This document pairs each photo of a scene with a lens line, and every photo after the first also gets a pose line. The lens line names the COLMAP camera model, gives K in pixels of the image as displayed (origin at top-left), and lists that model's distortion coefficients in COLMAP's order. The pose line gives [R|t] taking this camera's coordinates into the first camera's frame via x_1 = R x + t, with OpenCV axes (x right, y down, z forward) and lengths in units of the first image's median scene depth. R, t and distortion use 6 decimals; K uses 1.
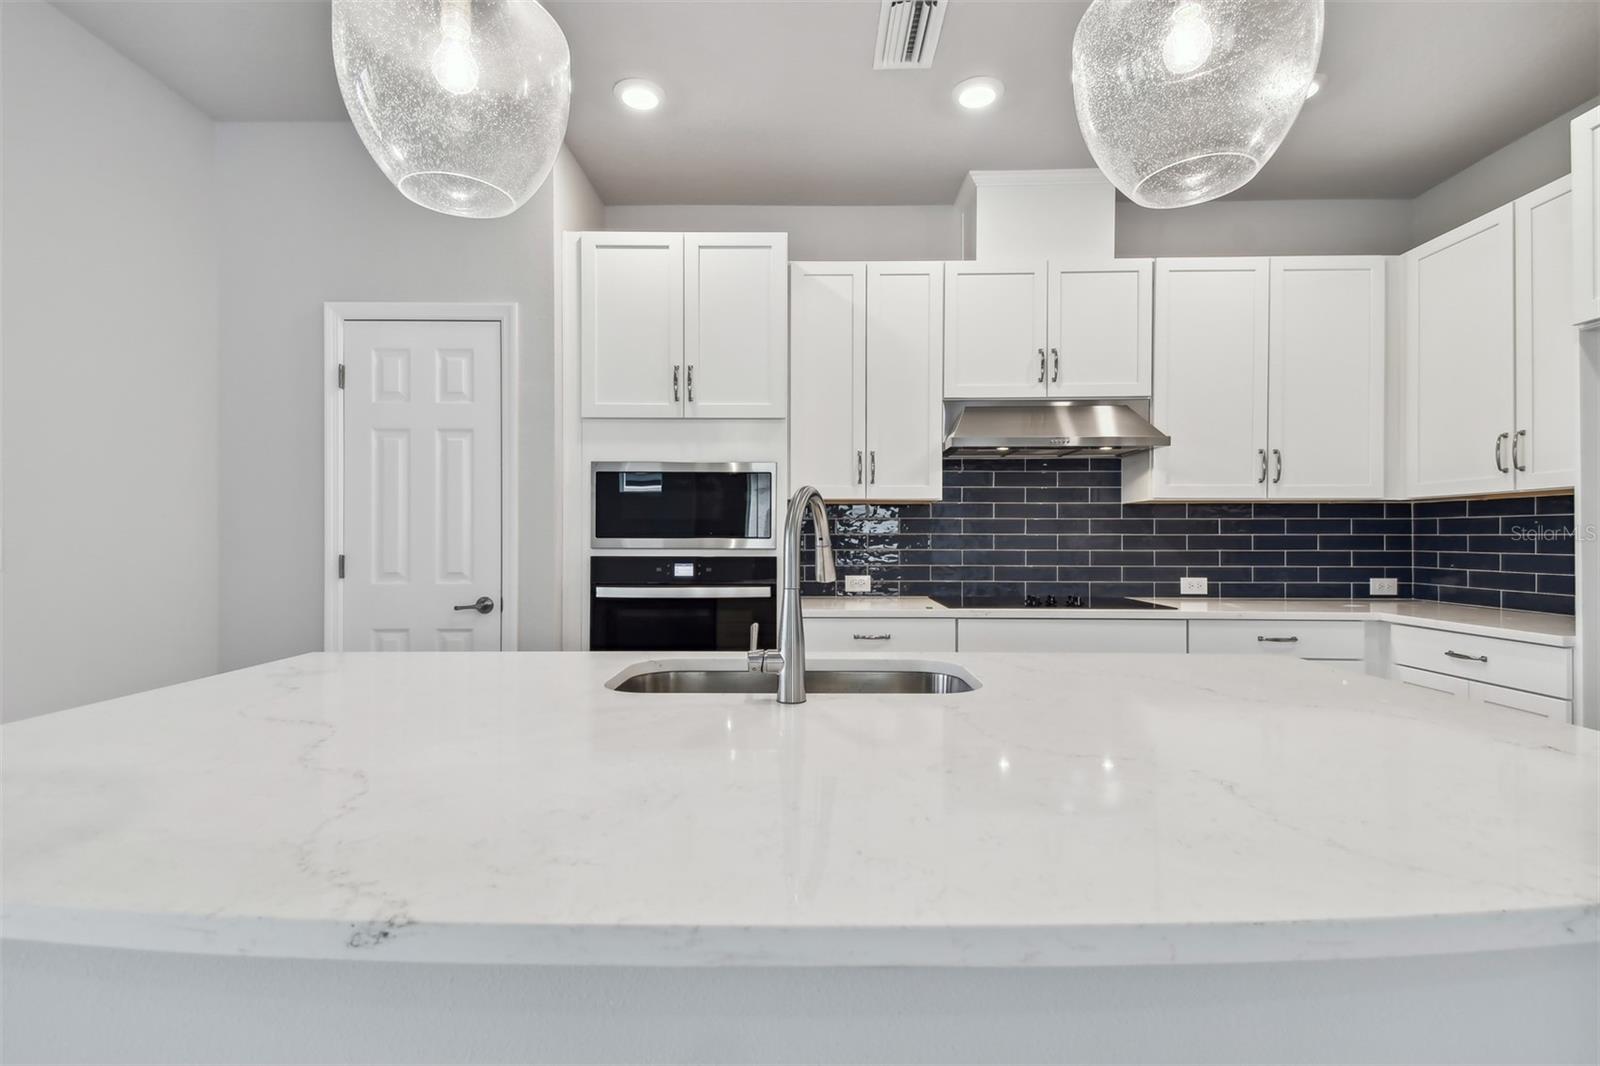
lens RADIAL K [[723.9, 0, 791.7], [0, 723.9, 536.1], [0, 0, 1]] dist [0.023619, -0.011748]
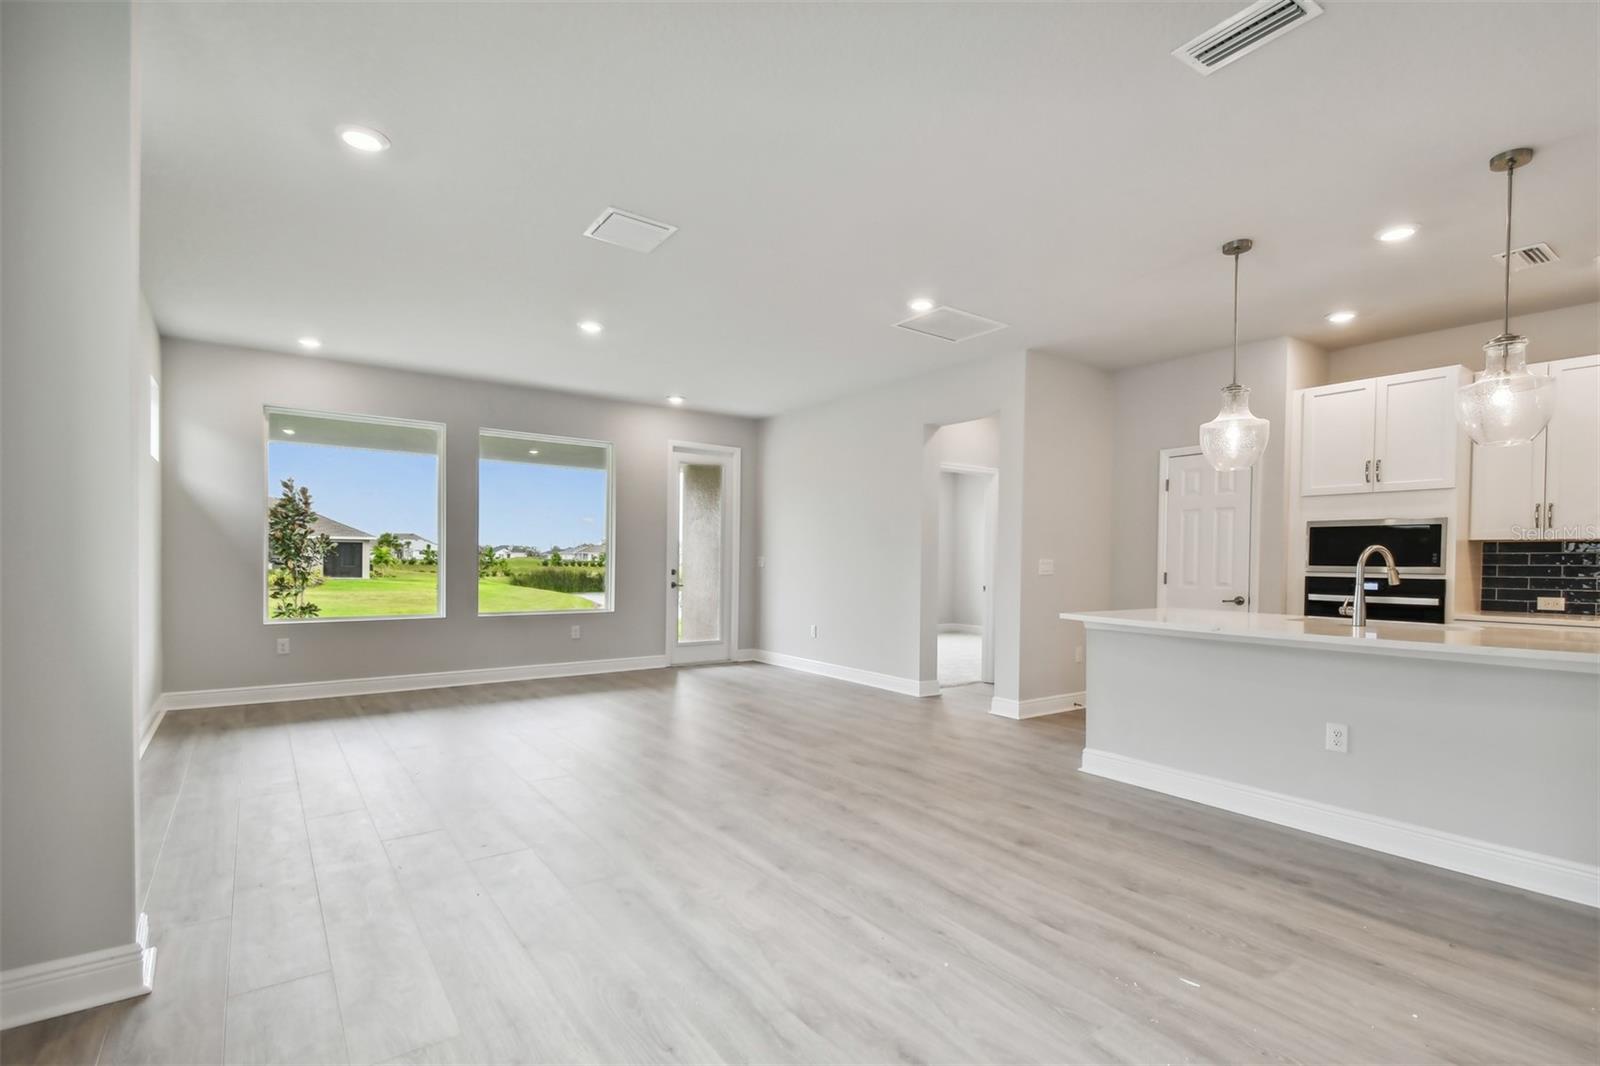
lens RADIAL K [[723.9, 0, 805.4], [0, 723.9, 577.6], [0, 0, 1]] dist [0.023619, -0.011748]
pose [[0.602550, 0.024080, -0.797718, 0.370862], [-0.008229, 0.999679, 0.023961, -0.000342], [0.798039, -0.007873, 0.602554, -0.947552]]
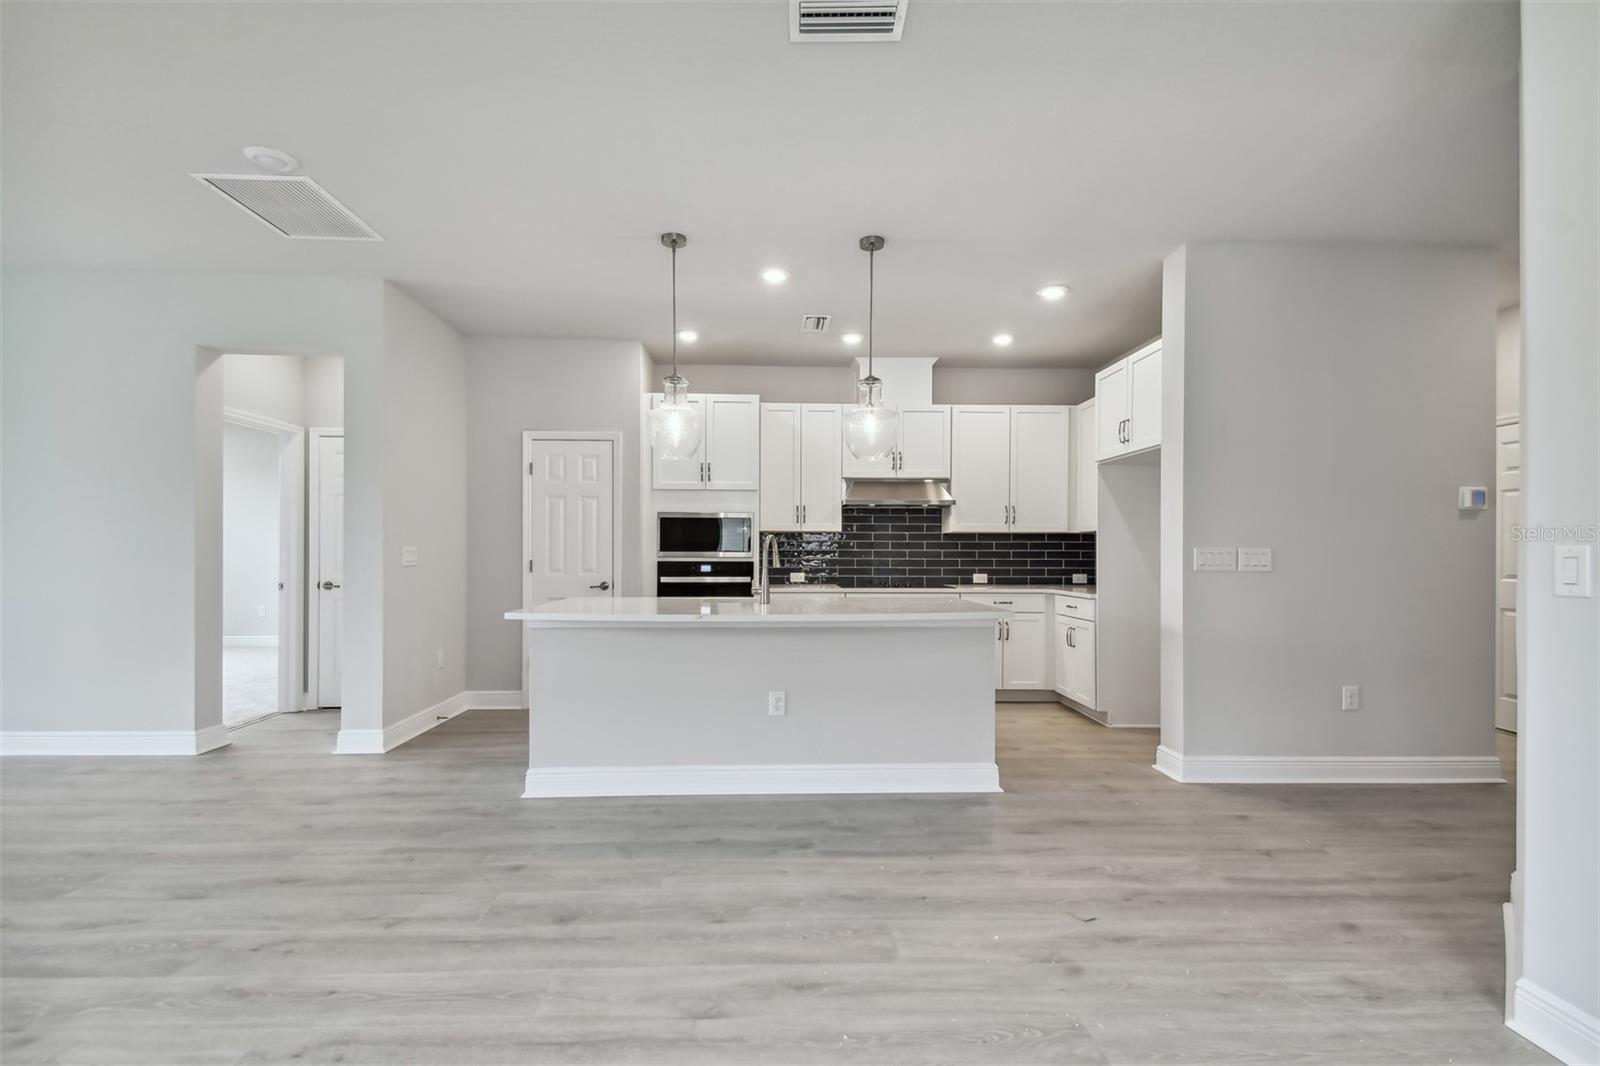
lens RADIAL K [[723.9, 0, 789.2], [0, 723.9, 552.3], [0, 0, 1]] dist [0.023619, -0.011748]
pose [[0.998632, 0.001920, 0.052250, -0.024523], [-0.002049, 0.999995, 0.002406, -0.000452], [-0.052246, -0.002510, 0.998631, -0.885157]]
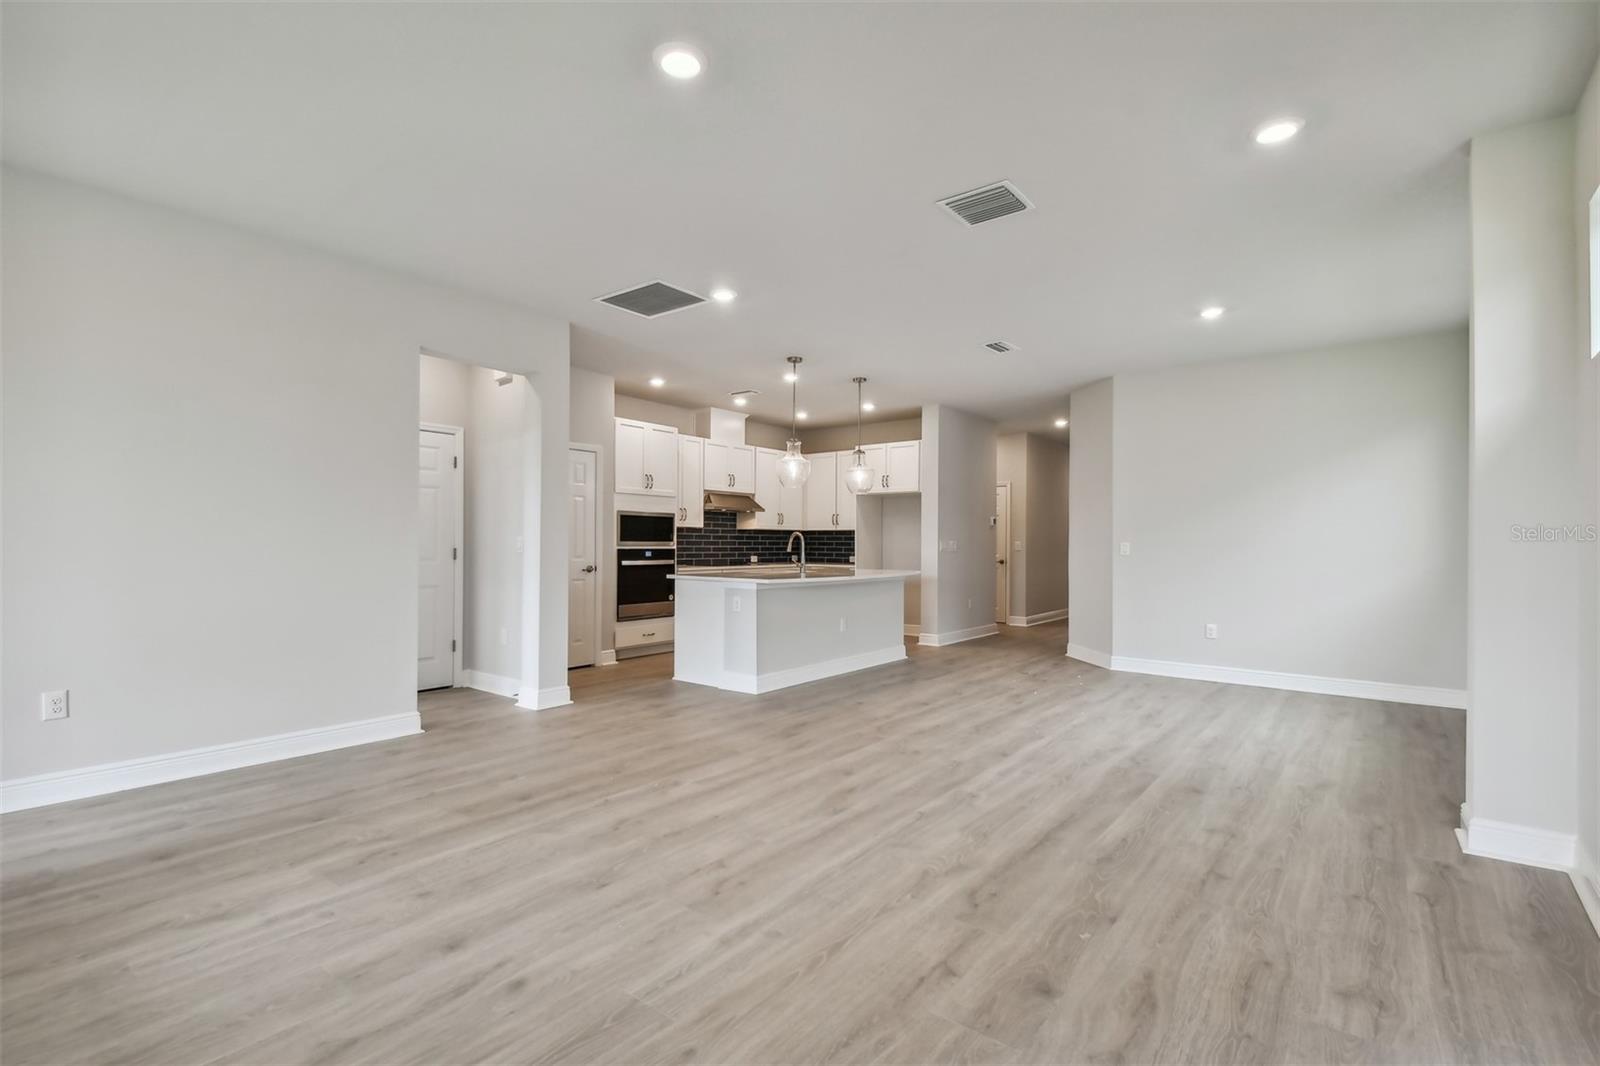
lens RADIAL K [[723.9, 0, 788.2], [0, 723.9, 536.2], [0, 0, 1]] dist [0.023619, -0.011748]
pose [[0.622107, 0.010537, 0.782861, -1.723936], [-0.006041, 0.999944, -0.008659, 0.003326], [-0.782909, 0.000658, 0.622136, -0.927301]]
